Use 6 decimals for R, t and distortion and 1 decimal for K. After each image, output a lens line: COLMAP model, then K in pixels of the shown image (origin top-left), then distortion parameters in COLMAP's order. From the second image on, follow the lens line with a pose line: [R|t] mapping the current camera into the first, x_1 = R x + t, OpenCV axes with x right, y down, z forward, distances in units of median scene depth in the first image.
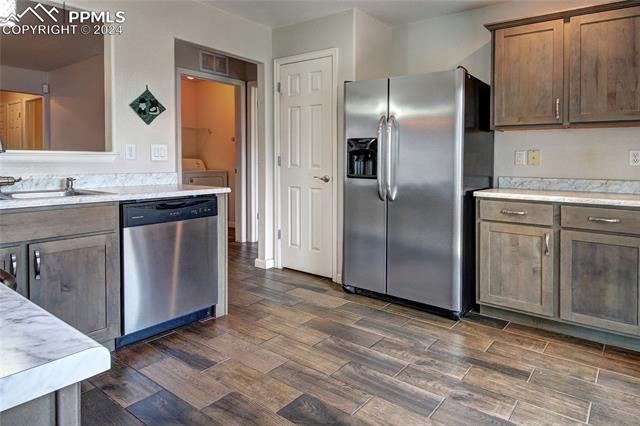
lens RADIAL K [[390.6, 0, 320.6], [0, 390.6, 165.8], [0, 0, 1]] dist [-0.000464, 0.000836]
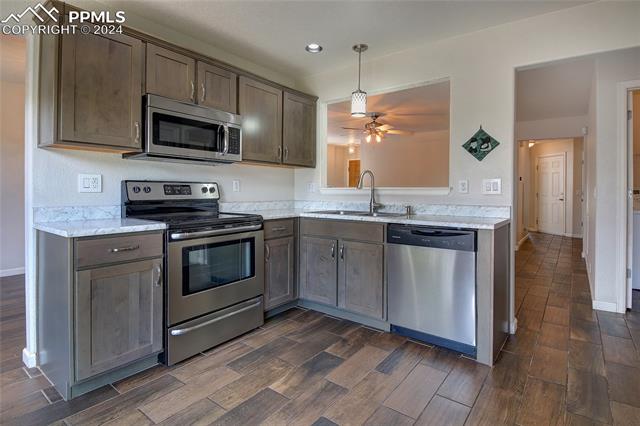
lens RADIAL K [[333.3, 0, 320.6], [0, 333.3, 194.2], [0, 0, 1]] dist [0.002966, 0.000387]
pose [[0.005010, -0.003213, -0.999982, 0.553948], [-0.023571, 0.999717, -0.003330, -0.000121], [0.999710, 0.023587, 0.004933, 0.640652]]
